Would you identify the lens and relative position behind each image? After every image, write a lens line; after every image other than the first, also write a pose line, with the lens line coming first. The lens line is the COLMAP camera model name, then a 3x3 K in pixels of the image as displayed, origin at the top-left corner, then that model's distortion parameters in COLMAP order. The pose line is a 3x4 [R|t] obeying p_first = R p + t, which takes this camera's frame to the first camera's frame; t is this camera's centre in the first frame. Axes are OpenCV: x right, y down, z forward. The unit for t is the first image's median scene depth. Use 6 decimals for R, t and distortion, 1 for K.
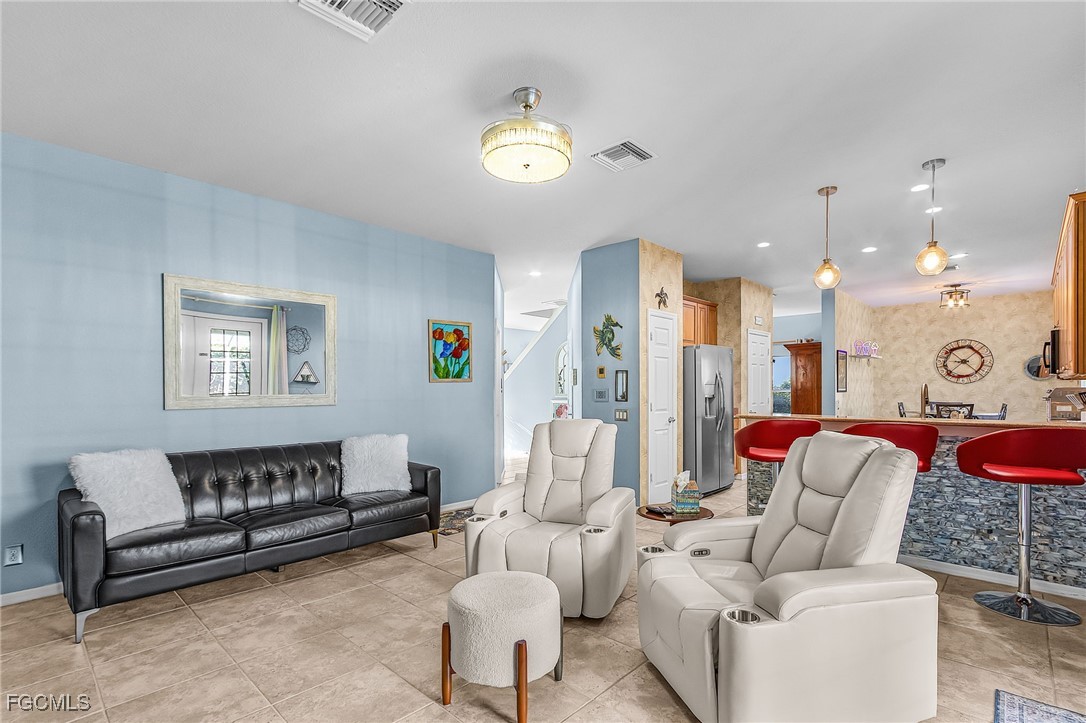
lens RADIAL K [[514.4, 0, 543.8], [0, 514.4, 388.4], [0, 0, 1]] dist [0.003095, 0.000196]
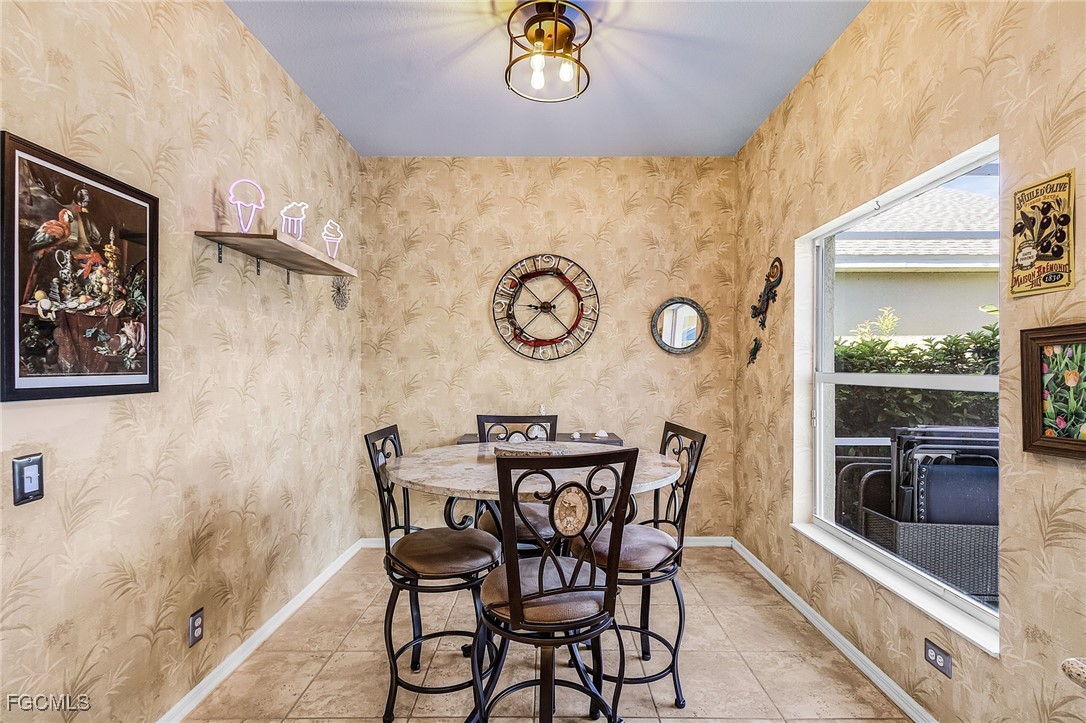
lens RADIAL K [[519.4, 0, 539.9], [0, 519.4, 371.0], [0, 0, 1]] dist [0.002484, 0.000296]
pose [[0.733252, -0.000769, 0.679957, 0.532223], [-0.002636, 0.999989, 0.003972, -0.002434], [-0.679952, -0.004705, 0.733241, 0.703585]]
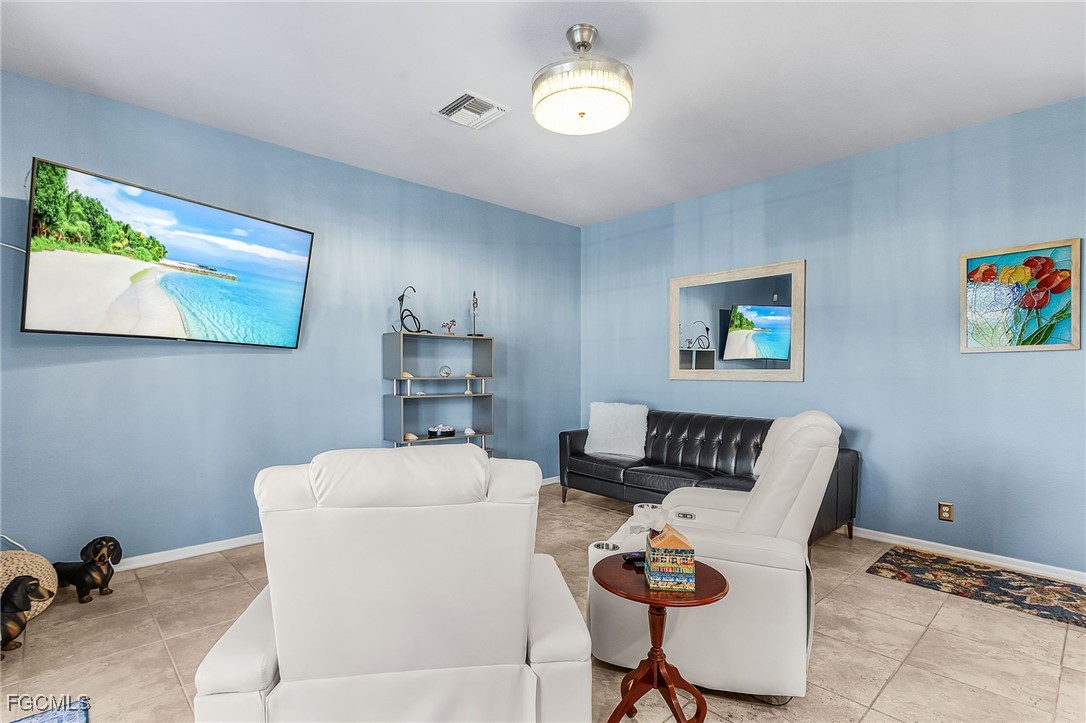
lens RADIAL K [[516.0, 0, 530.6], [0, 516.0, 387.3], [0, 0, 1]] dist [0.003530, 0.000741]
pose [[-0.078366, 0.039706, -0.996134, 0.278305], [-0.003133, 0.999192, 0.040074, 0.003536], [0.996920, 0.006261, -0.078178, 0.310076]]
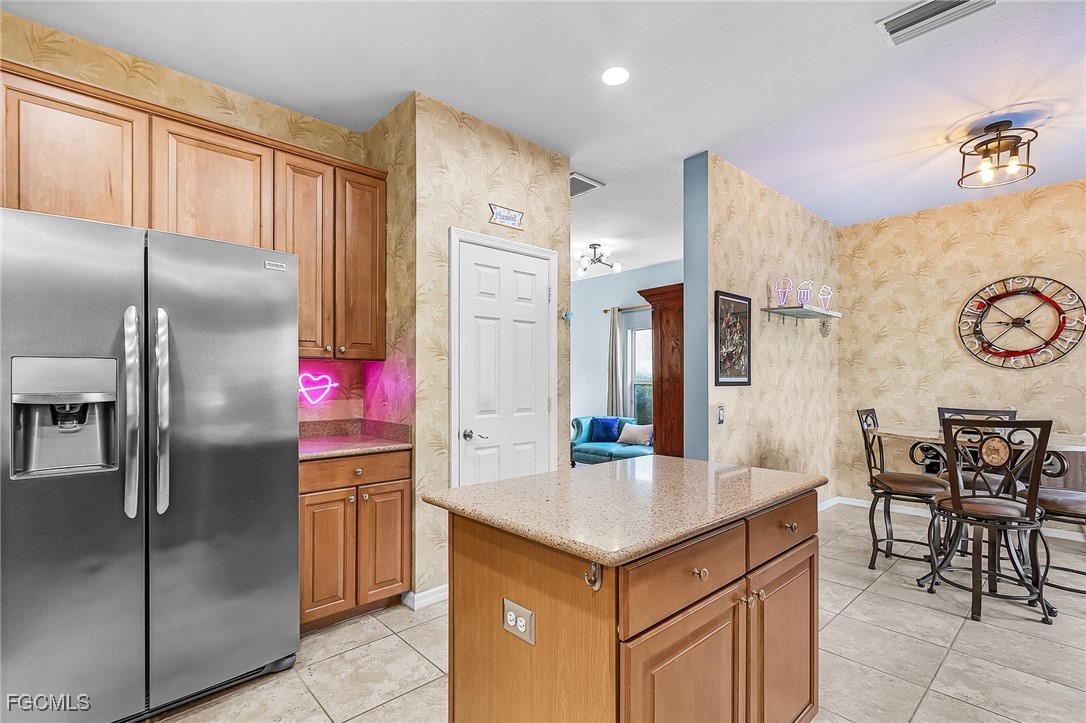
lens RADIAL K [[499.7, 0, 536.9], [0, 499.7, 377.1], [0, 0, 1]] dist [0.001240, -0.001061]
pose [[0.996892, 0.003642, -0.078695, 0.411401], [-0.004066, 0.999978, -0.005235, 0.002589], [0.078674, 0.005539, 0.996885, 0.509485]]
